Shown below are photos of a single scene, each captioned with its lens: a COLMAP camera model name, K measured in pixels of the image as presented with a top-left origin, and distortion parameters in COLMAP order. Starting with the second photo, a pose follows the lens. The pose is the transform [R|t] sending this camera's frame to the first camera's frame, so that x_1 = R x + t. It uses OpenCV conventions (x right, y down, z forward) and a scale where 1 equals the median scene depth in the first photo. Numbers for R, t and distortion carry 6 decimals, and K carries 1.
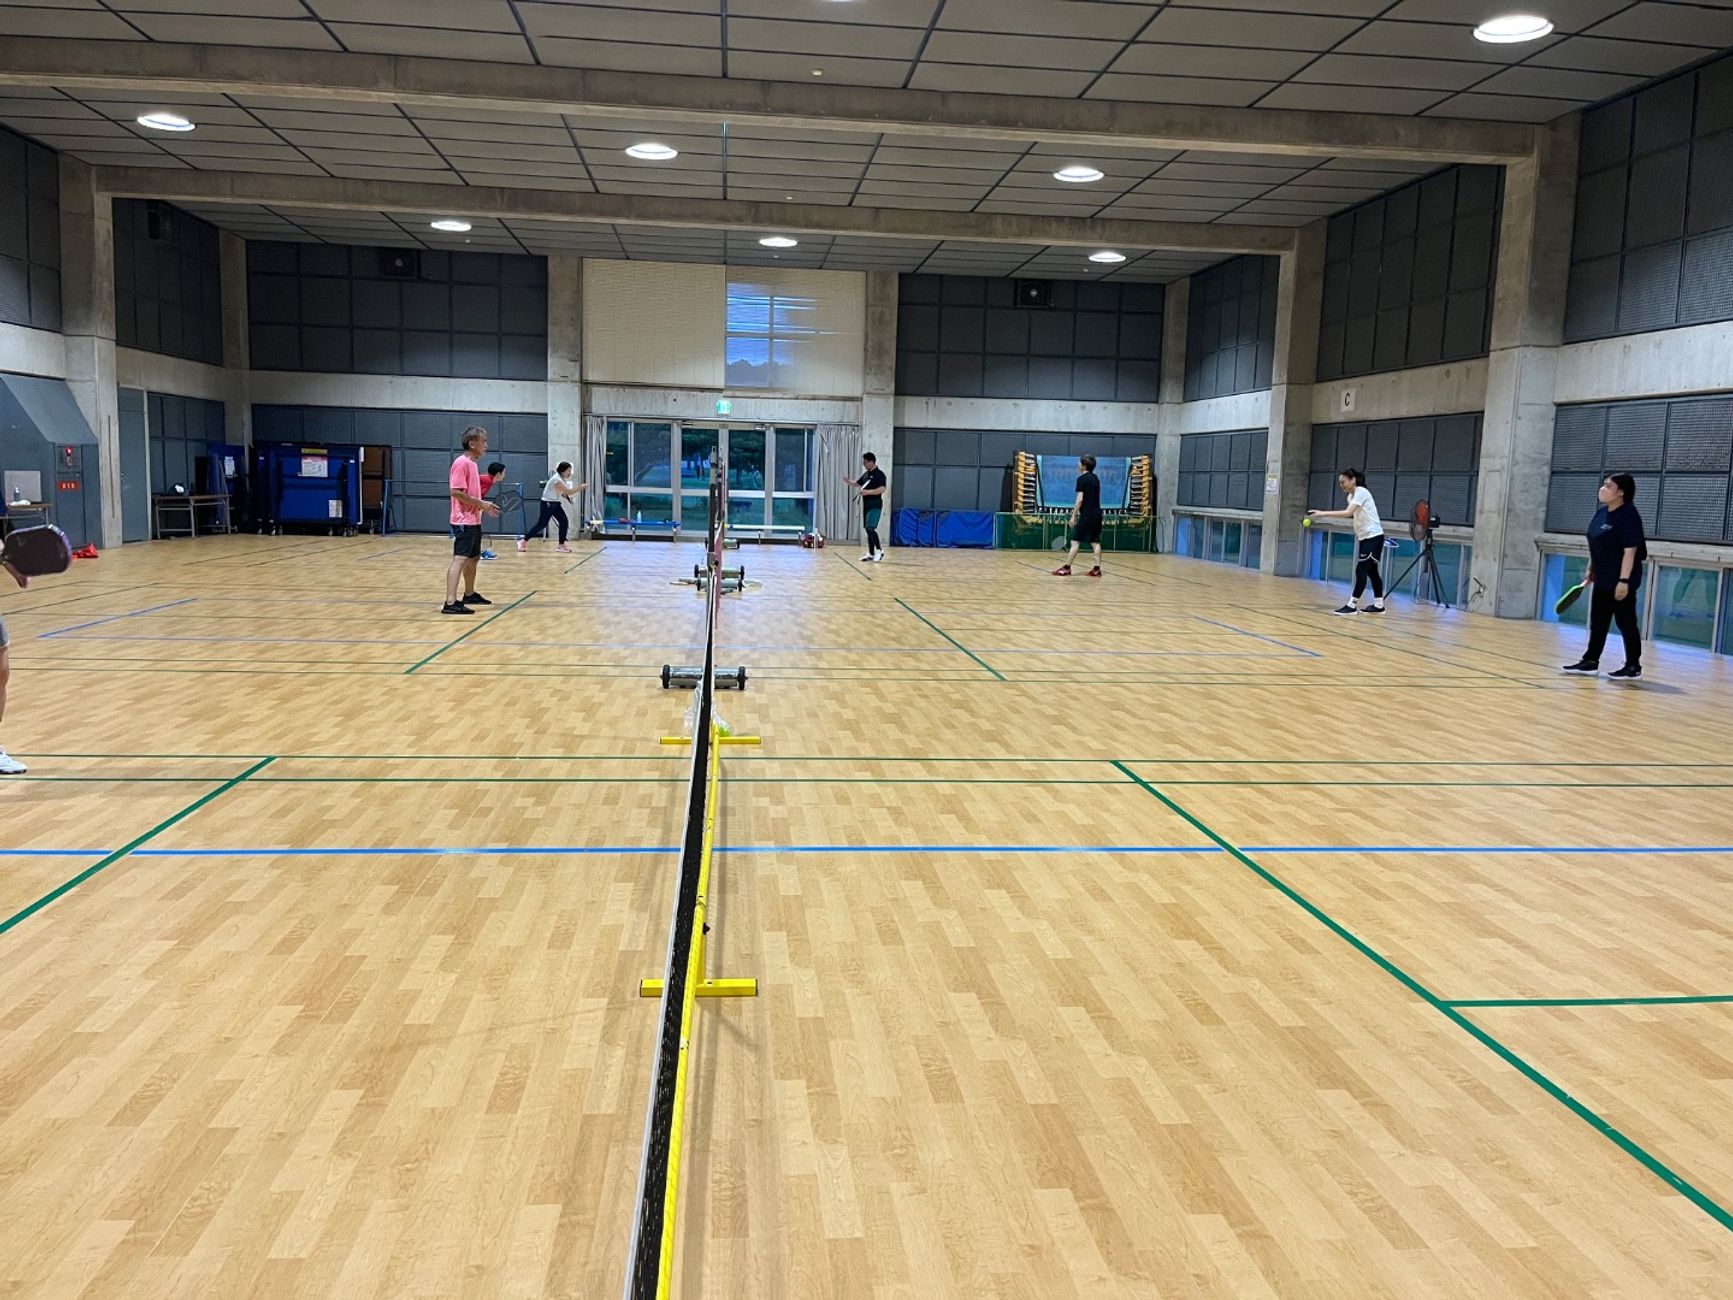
lens RADIAL K [[1316.9, 0, 863.8], [0, 1316.9, 644.9], [0, 0, 1]] dist [0.062585, -0.076363]
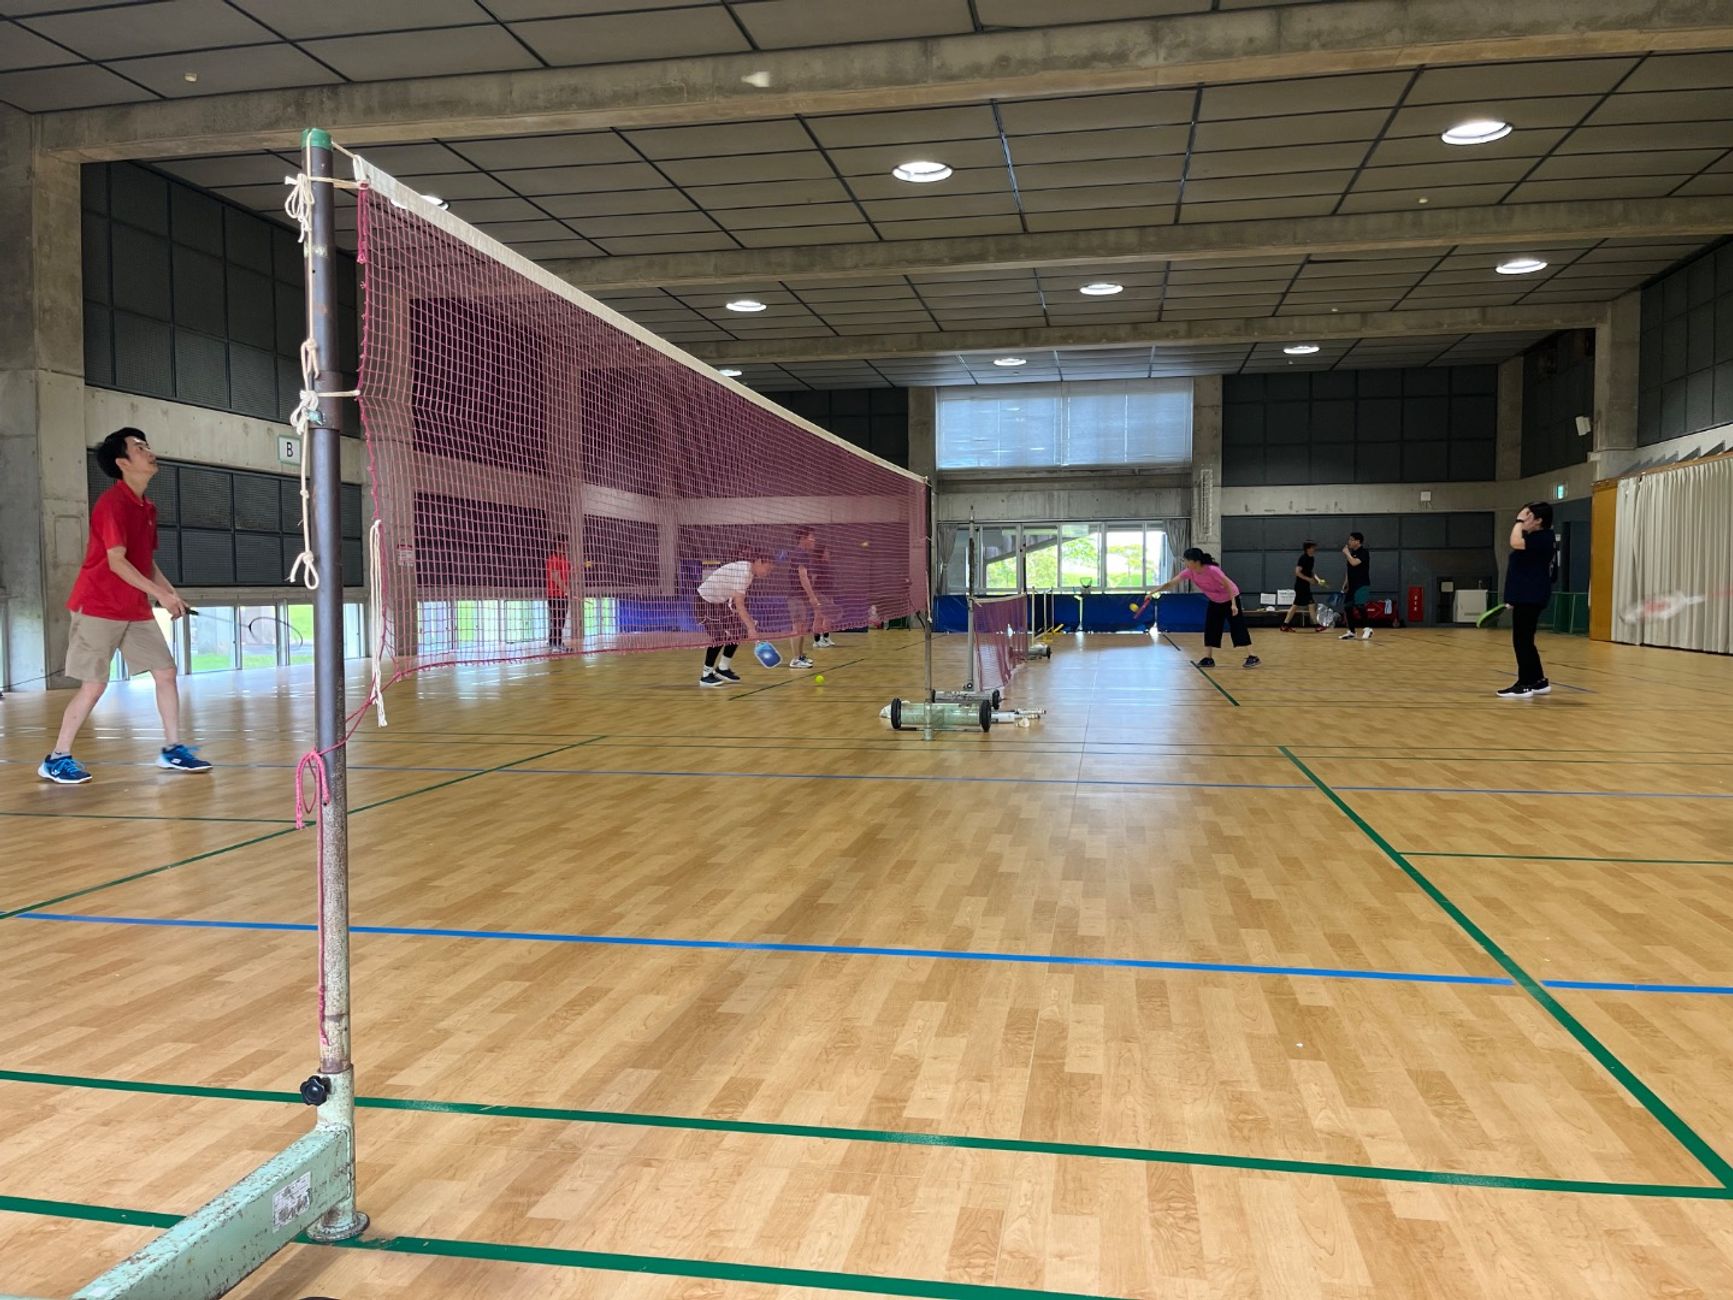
lens RADIAL K [[1316.9, 0, 867.2], [0, 1316.9, 649.5], [0, 0, 1]] dist [0.062585, -0.076363]
pose [[-0.960529, -0.029885, 0.276570, -0.175831], [0.020083, 0.984168, 0.176094, -0.134558], [-0.277455, 0.174698, -0.944722, 1.201583]]
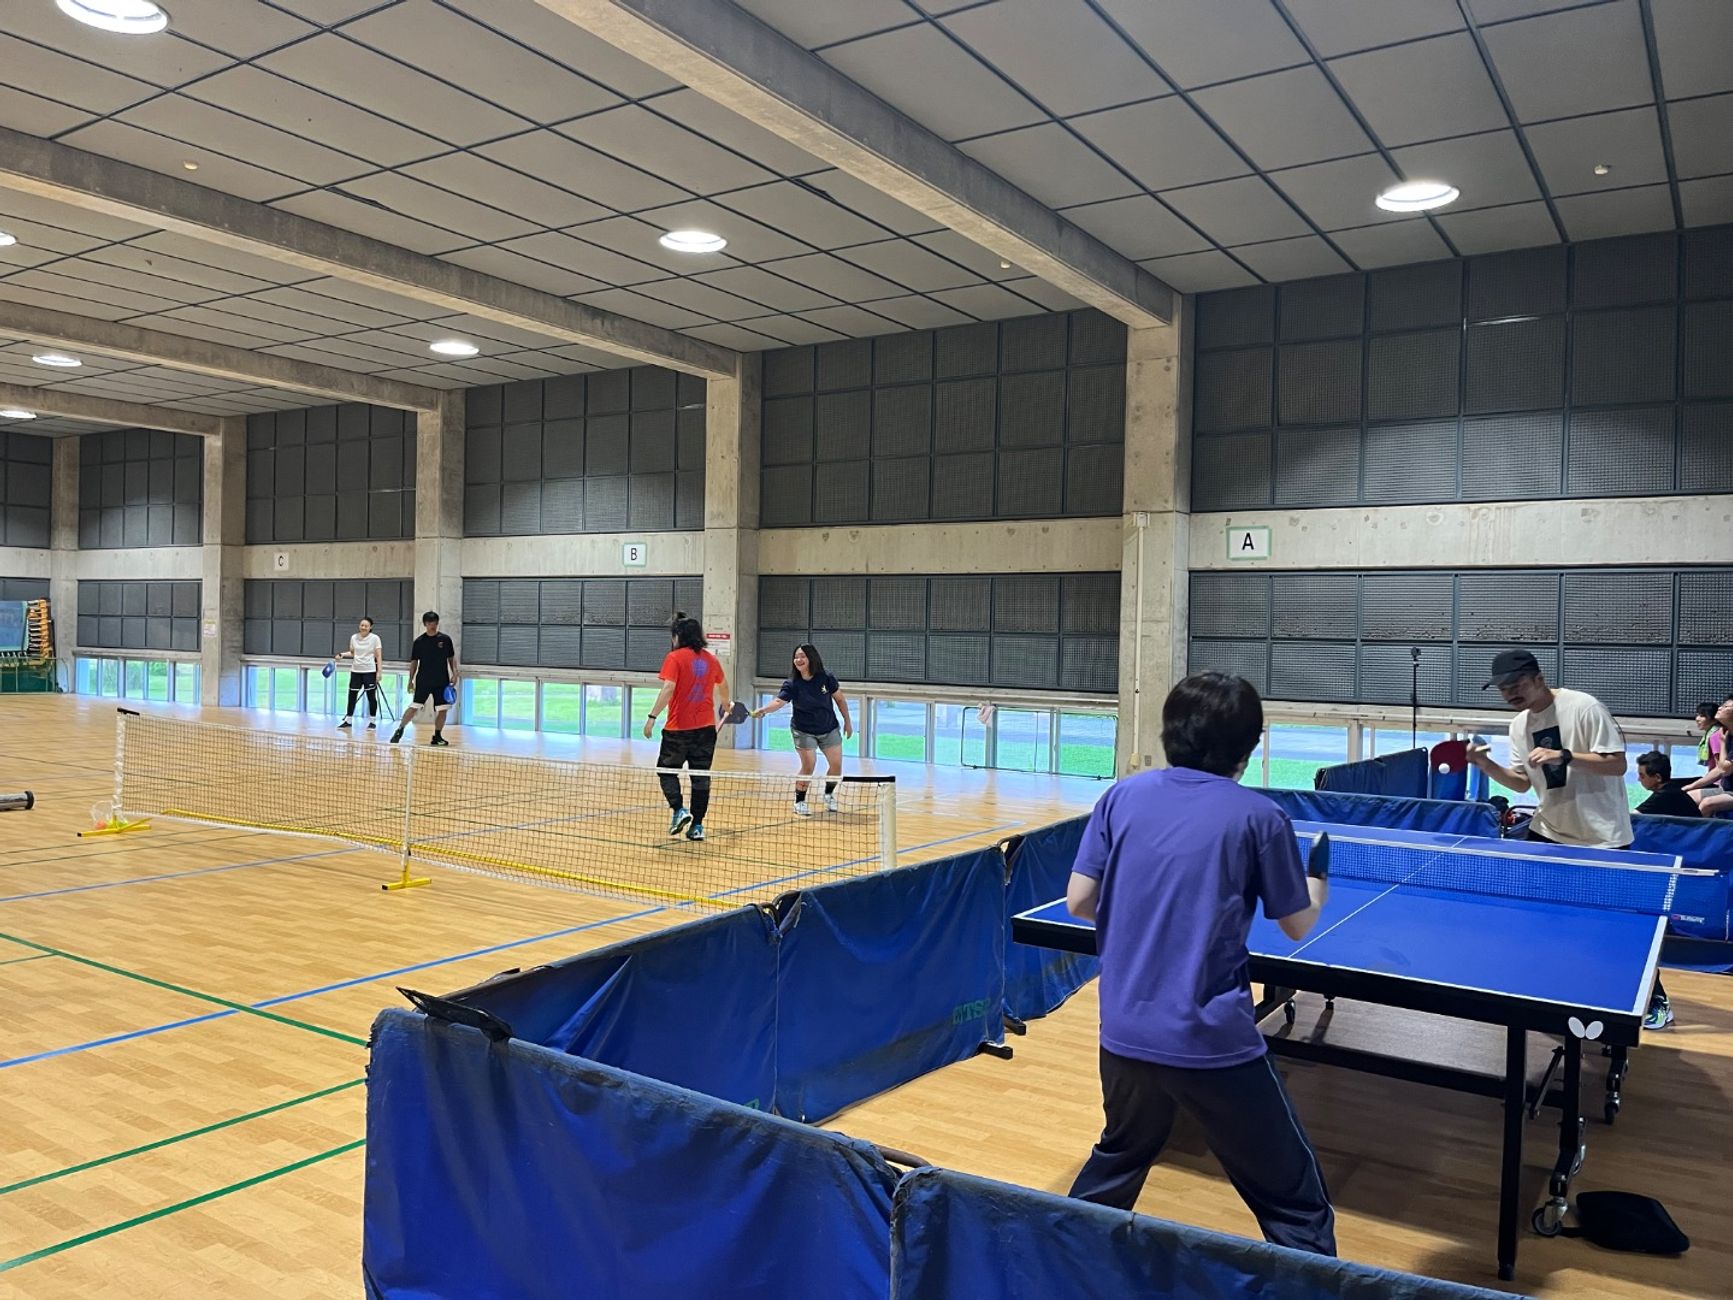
lens RADIAL K [[1316.9, 0, 853.5], [0, 1316.9, 644.9], [0, 0, 1]] dist [0.062585, -0.076363]
pose [[0.640372, -0.019300, 0.767822, -0.230214], [0.093783, 0.994169, -0.053226, 0.008124], [-0.762318, 0.106093, 0.638448, -0.177198]]
